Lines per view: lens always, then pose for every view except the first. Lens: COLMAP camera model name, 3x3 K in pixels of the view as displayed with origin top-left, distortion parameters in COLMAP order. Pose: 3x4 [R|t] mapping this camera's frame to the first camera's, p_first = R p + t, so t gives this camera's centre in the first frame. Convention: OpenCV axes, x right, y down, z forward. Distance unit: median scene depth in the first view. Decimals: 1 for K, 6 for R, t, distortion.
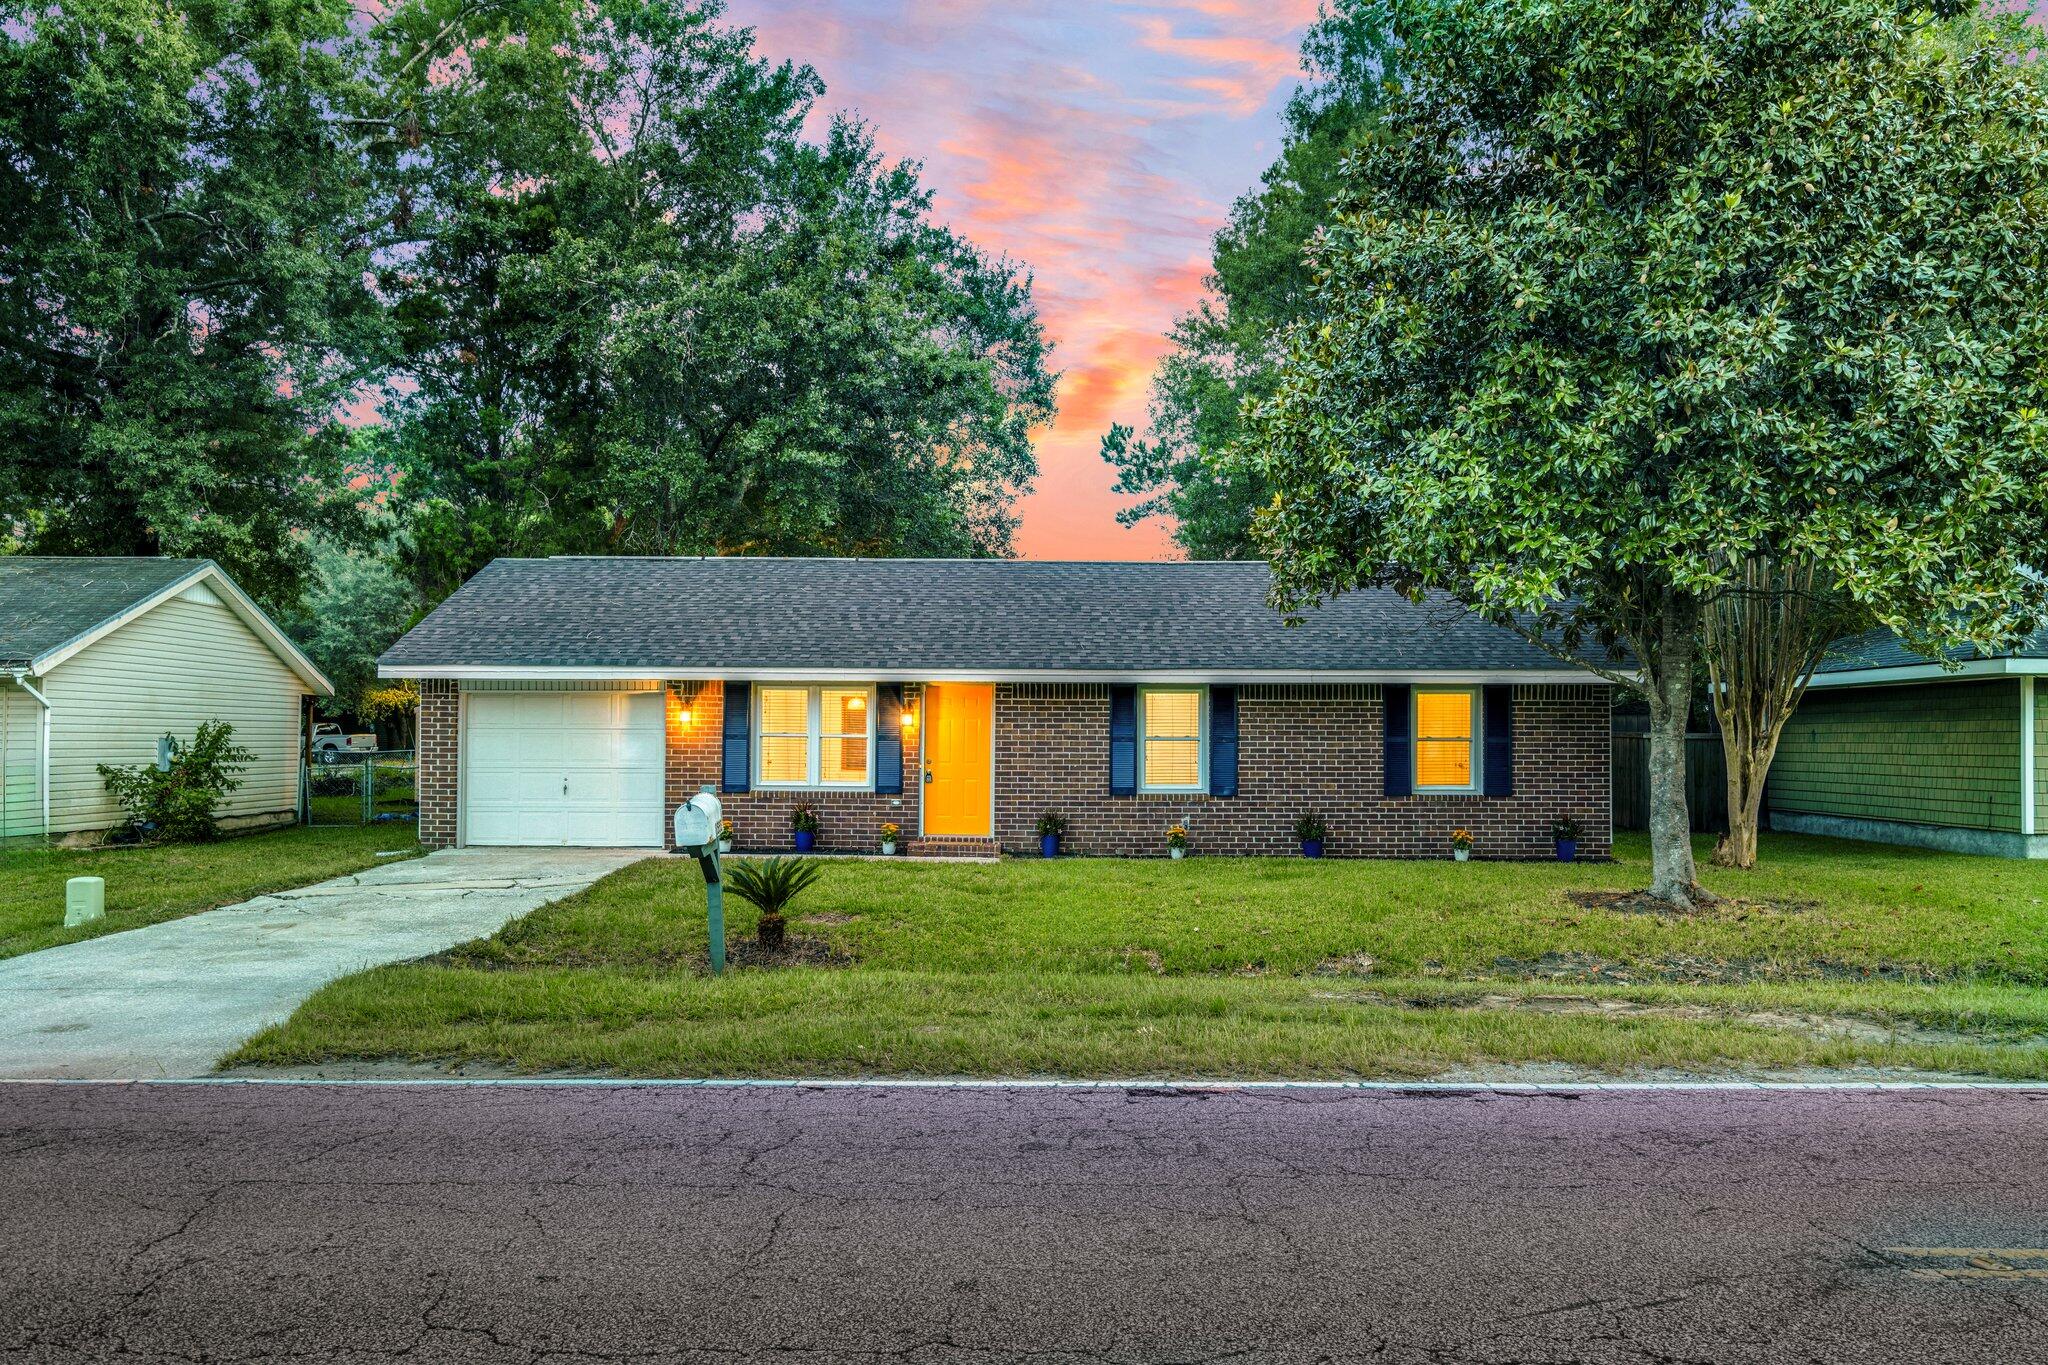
lens RADIAL K [[1567.1, 0, 1024.0], [0, 1567.1, 682.5], [0, 0, 1]] dist [0.003384, 0.001689]
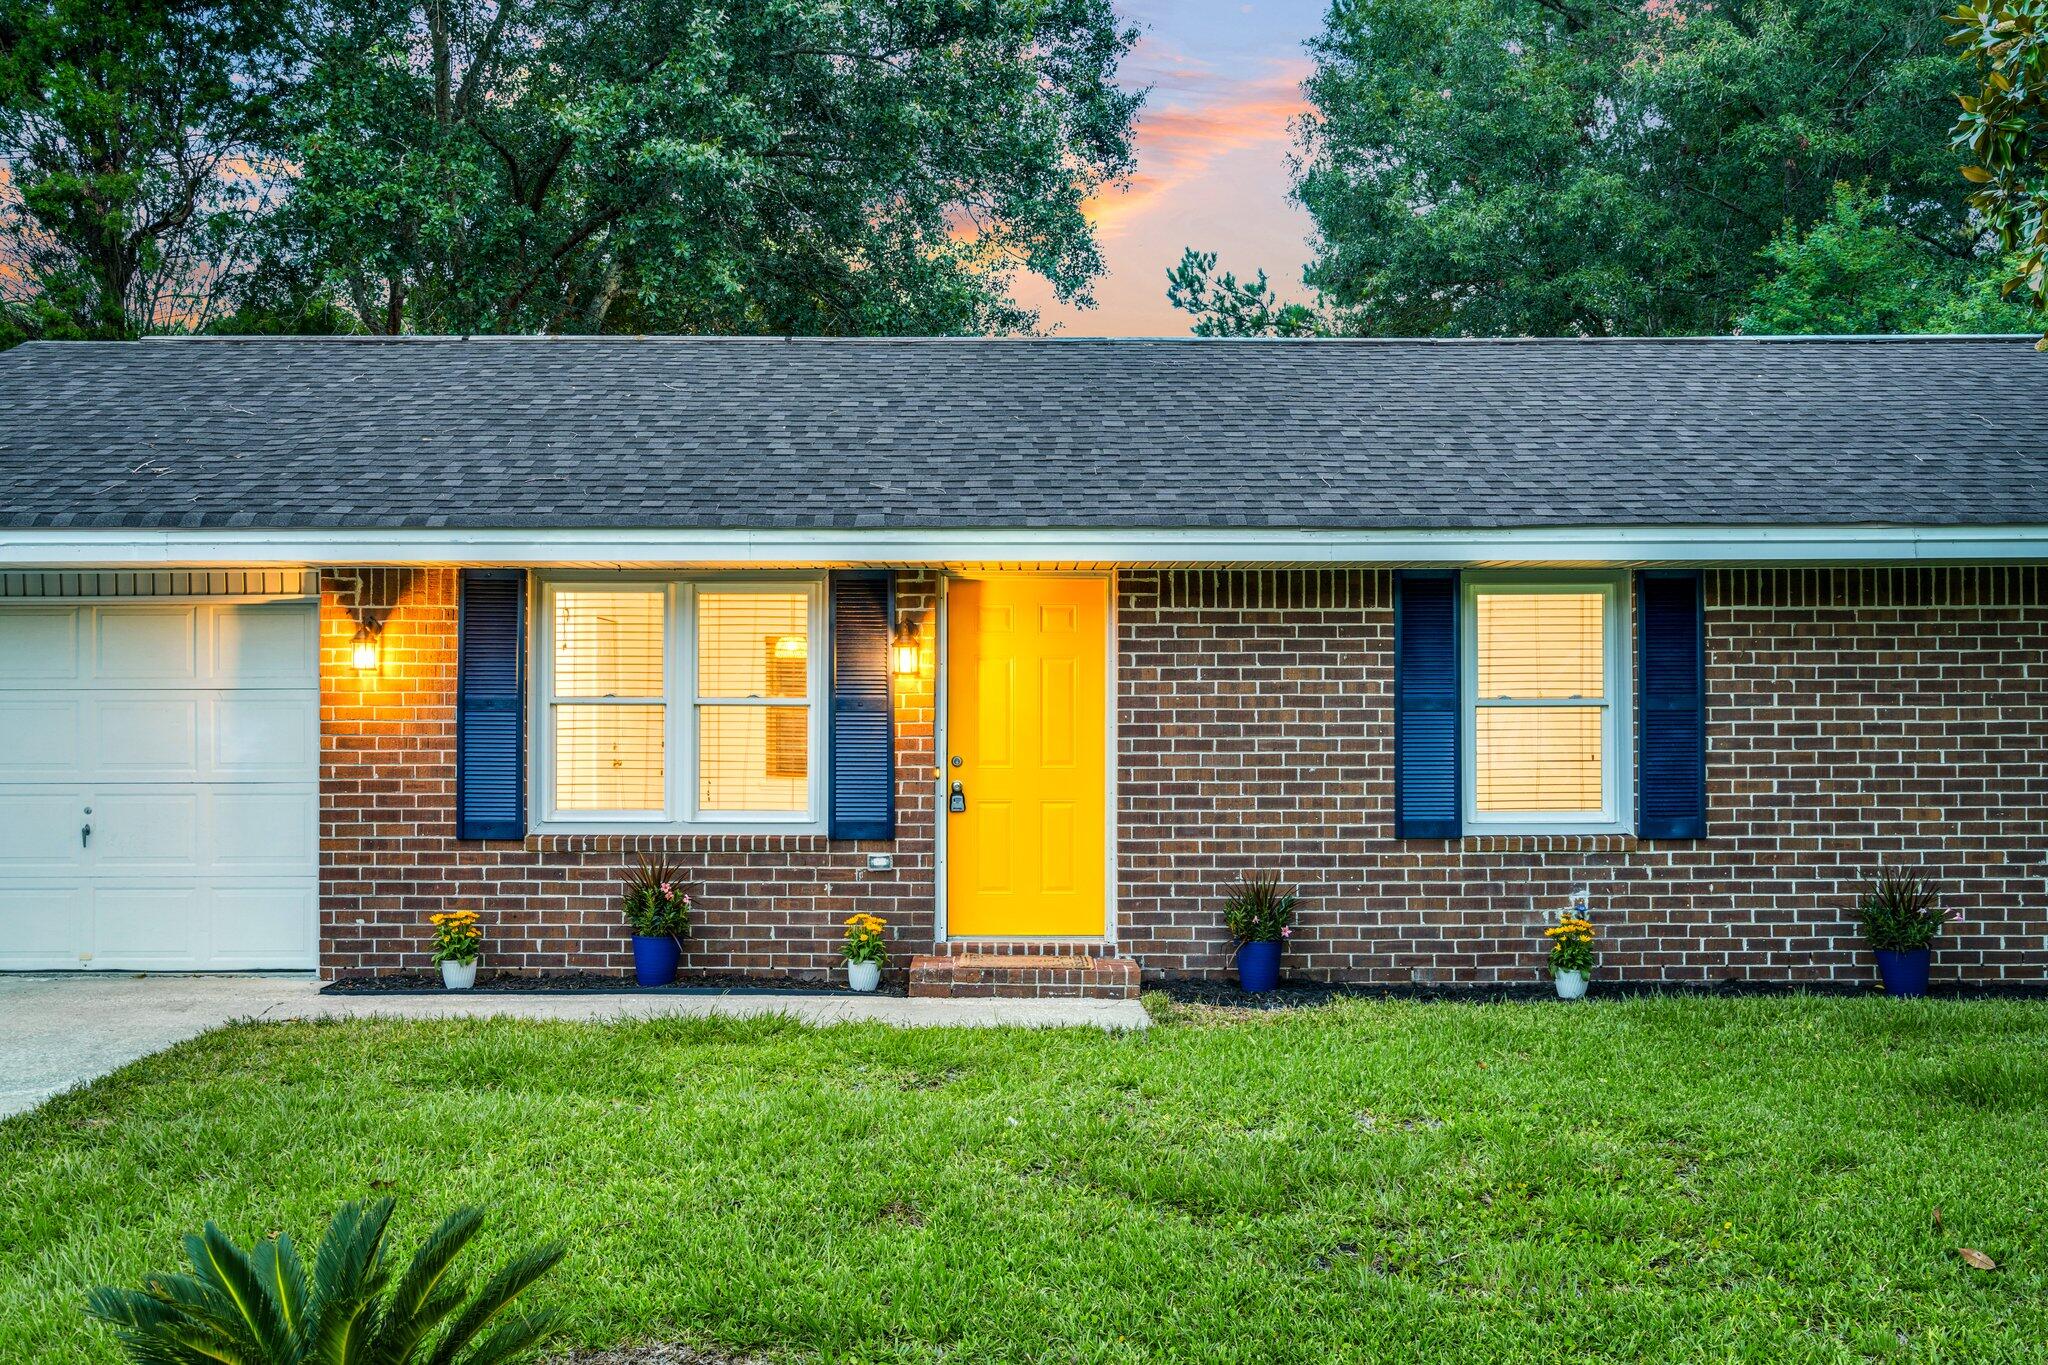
lens RADIAL K [[2236.8, 0, 1024.0], [0, 2236.8, 682.5], [0, 0, 1]] dist [0.011155, 0.004594]
pose [[0.999926, -0.007619, -0.009432, -0.037472], [0.007780, 0.999821, 0.017229, 0.019542], [0.009299, -0.017302, 0.999807, 0.409633]]
